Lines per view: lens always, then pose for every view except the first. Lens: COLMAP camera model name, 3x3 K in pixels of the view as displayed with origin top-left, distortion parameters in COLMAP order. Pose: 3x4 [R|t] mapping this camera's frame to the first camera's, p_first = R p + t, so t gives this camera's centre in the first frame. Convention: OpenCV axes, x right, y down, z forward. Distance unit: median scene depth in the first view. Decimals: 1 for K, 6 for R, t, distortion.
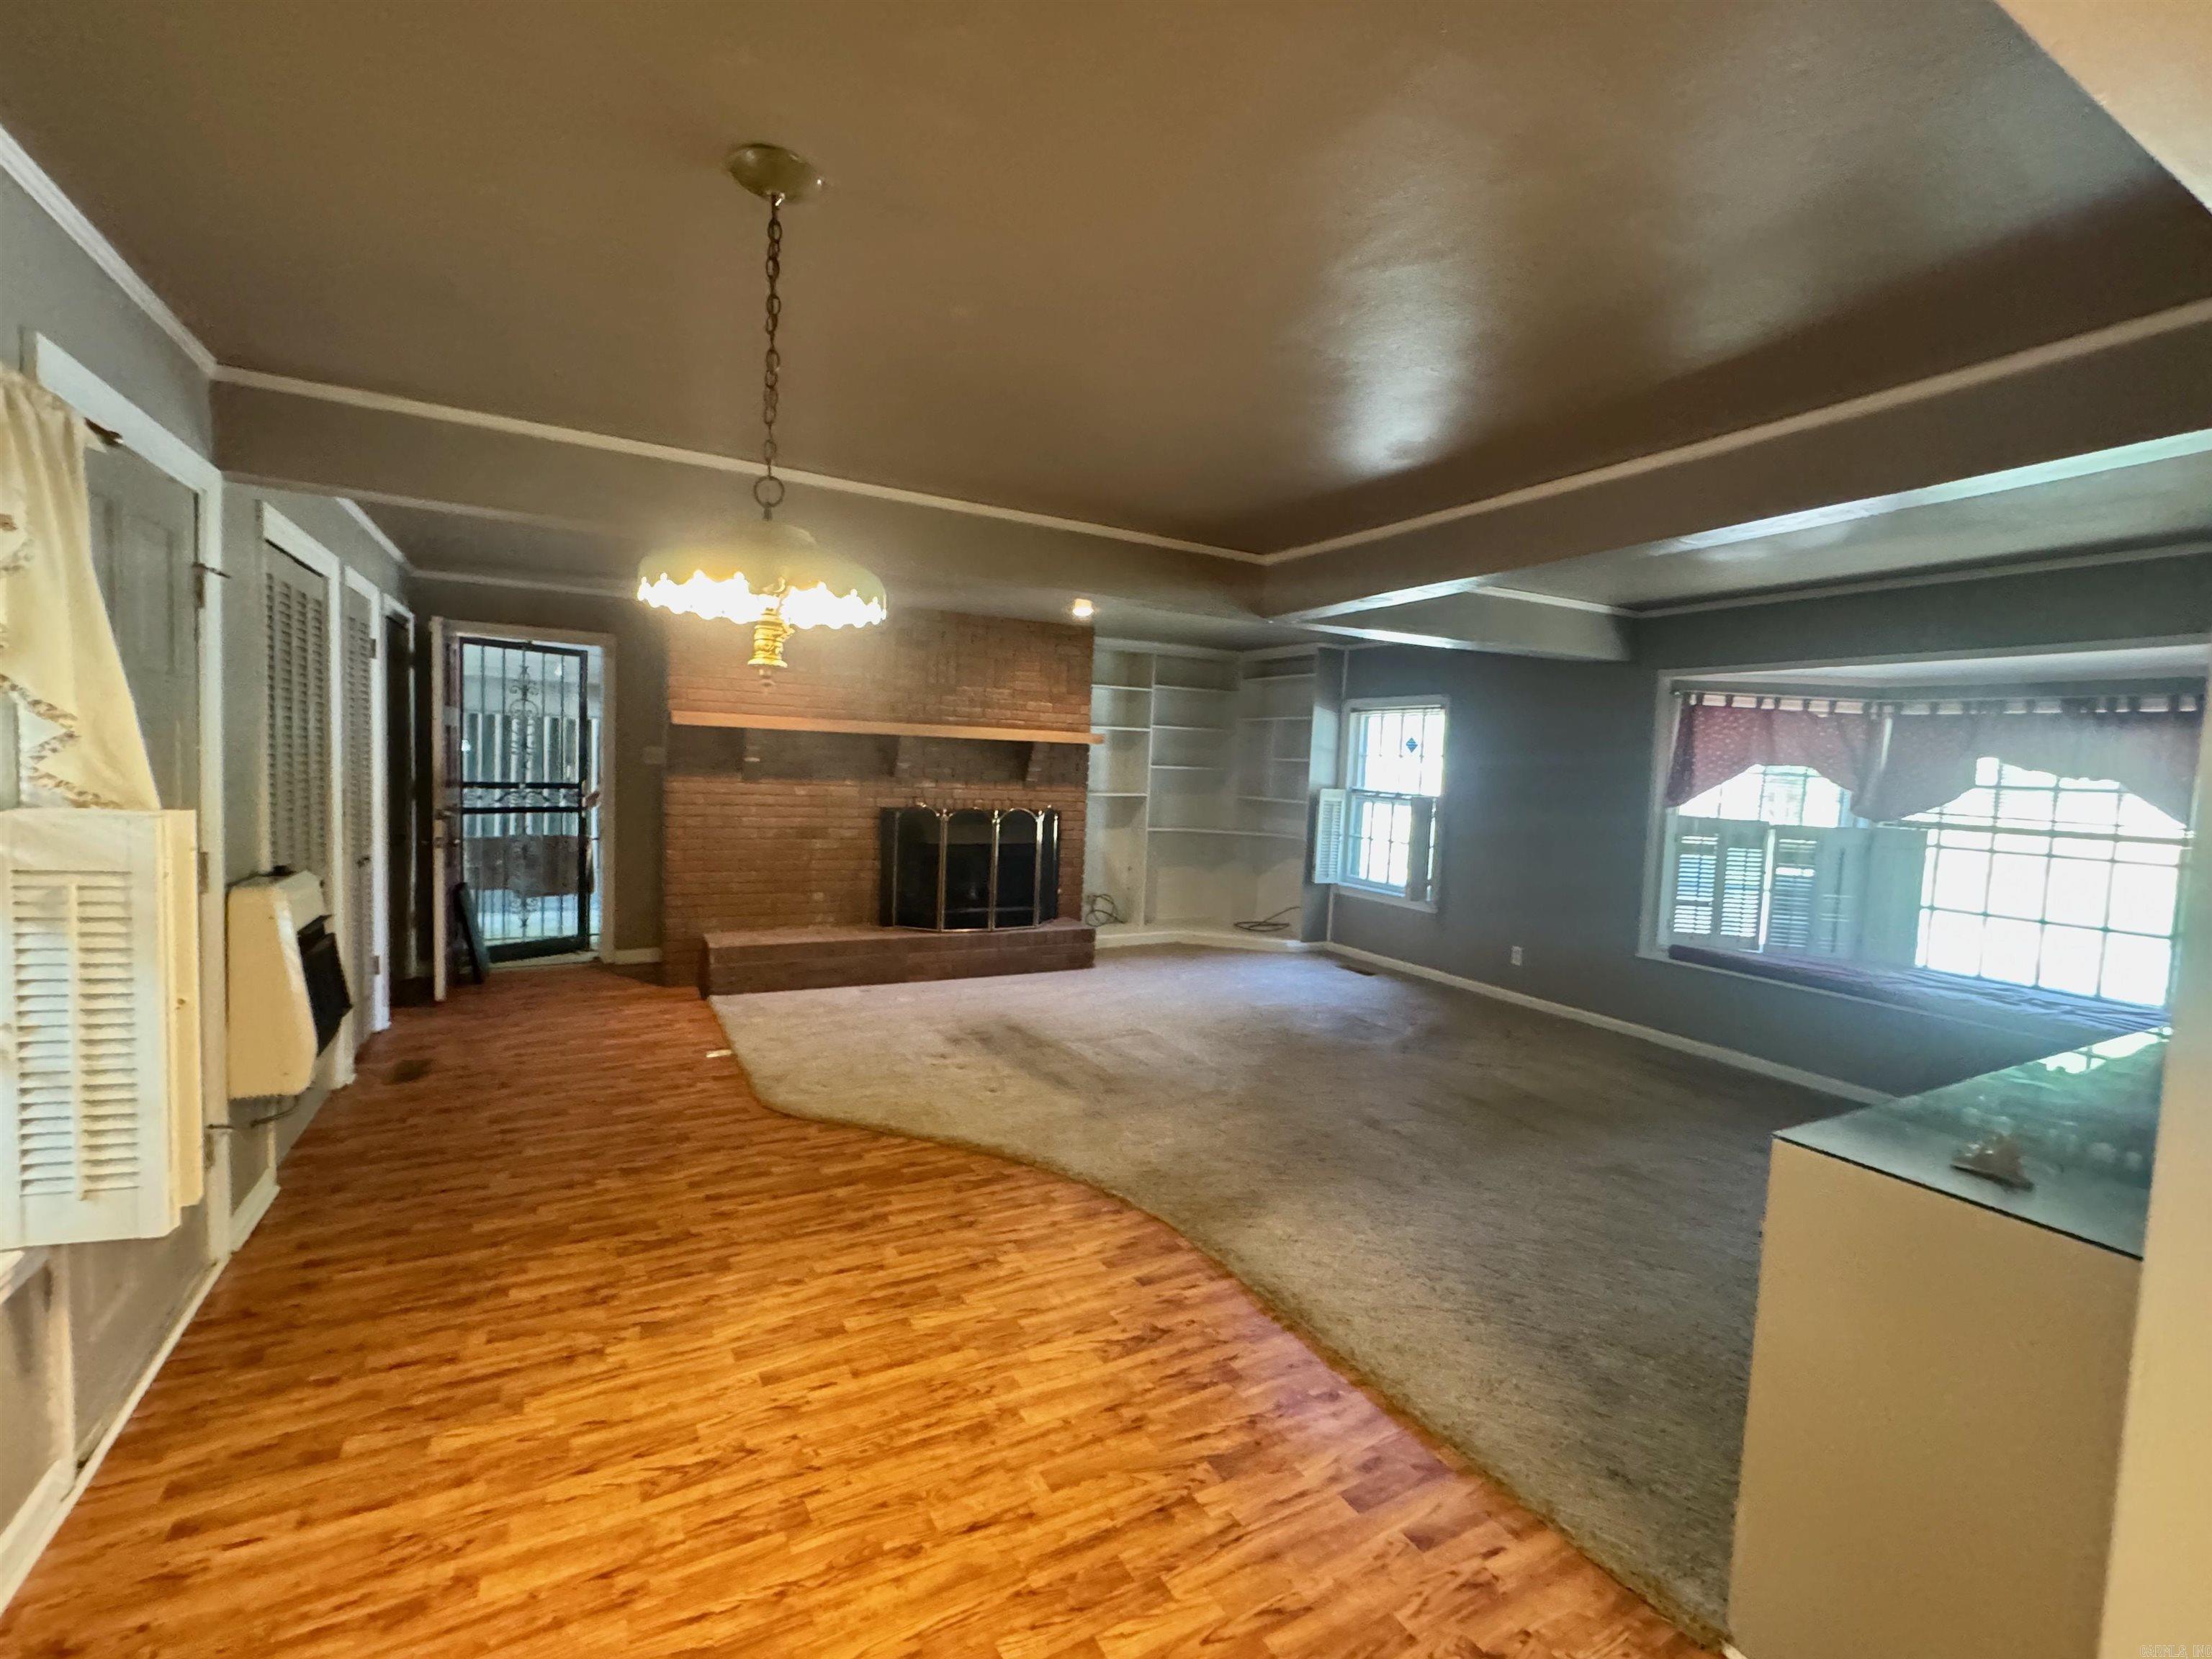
lens RADIAL K [[971.0, 0, 1106.0], [0, 971.0, 829.5], [0, 0, 1]] dist [-0.000213, 0.000234]
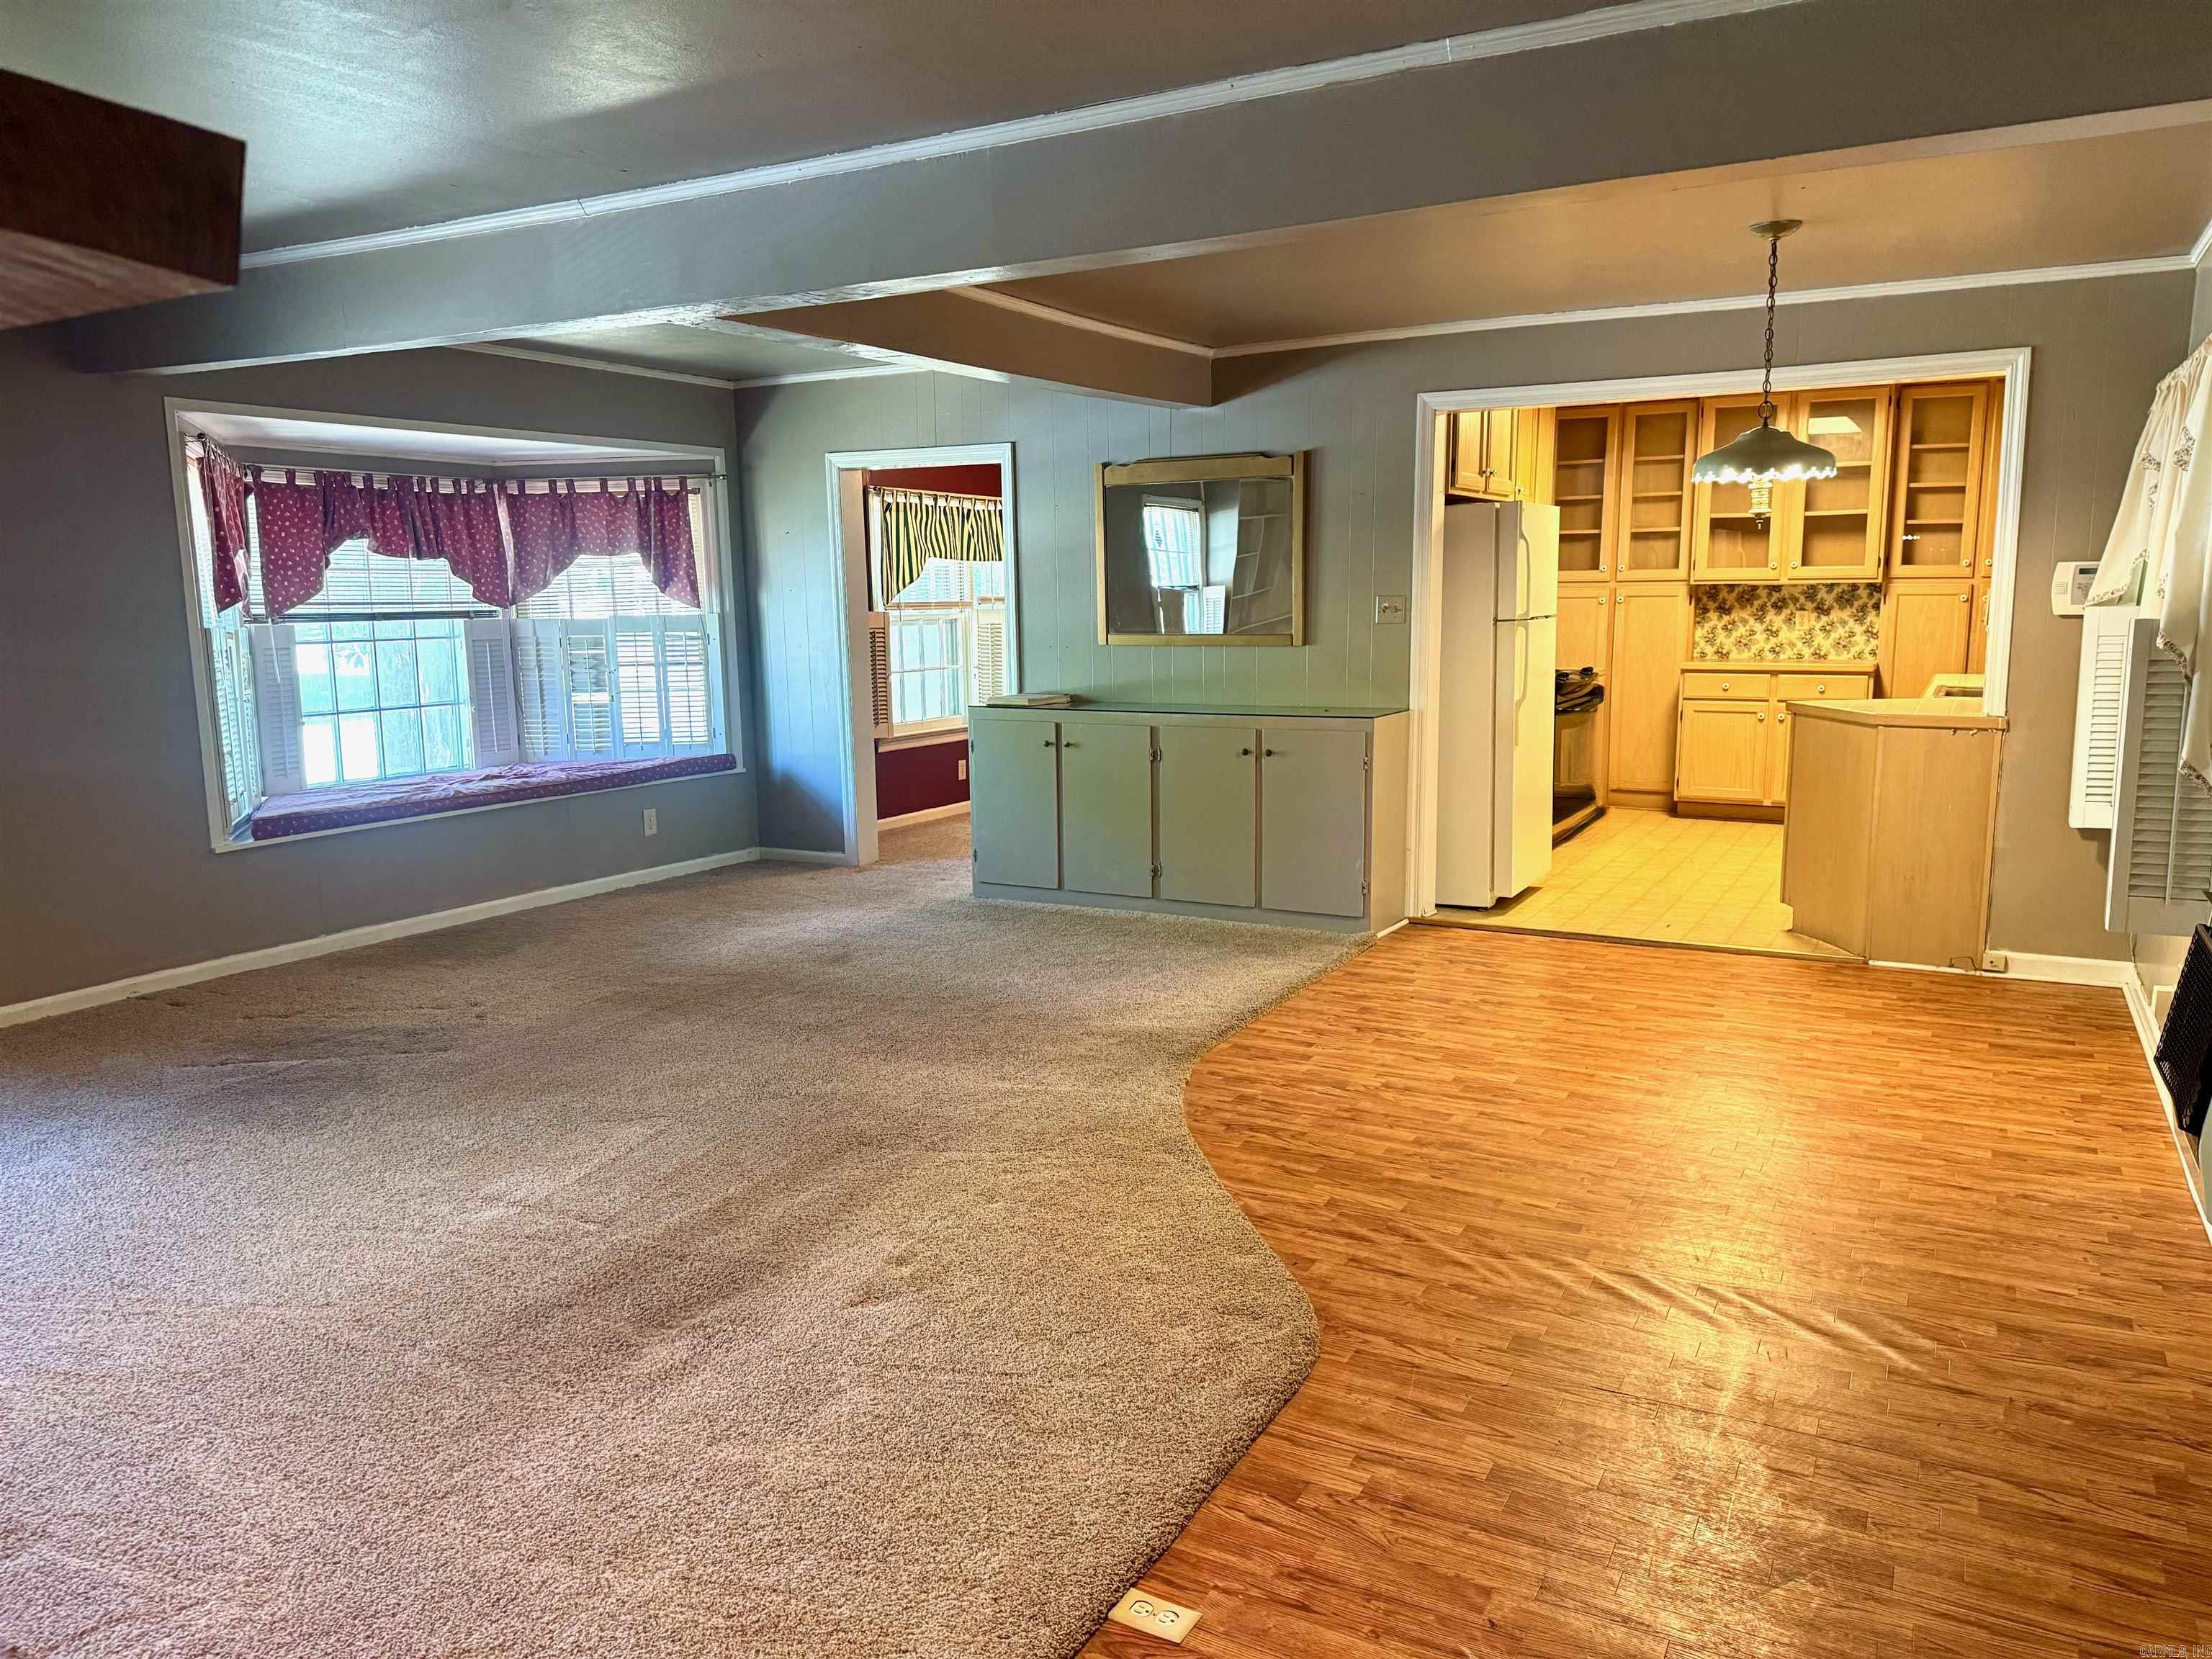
lens RADIAL K [[1549.1, 0, 1106.0], [0, 1549.1, 829.5], [0, 0, 1]] dist [-0.008631, -0.006301]
pose [[-0.530881, -0.168522, 0.830521, -1.262767], [0.053056, 0.971496, 0.231041, -0.181759], [-0.845784, 0.166719, -0.506808, 2.072546]]
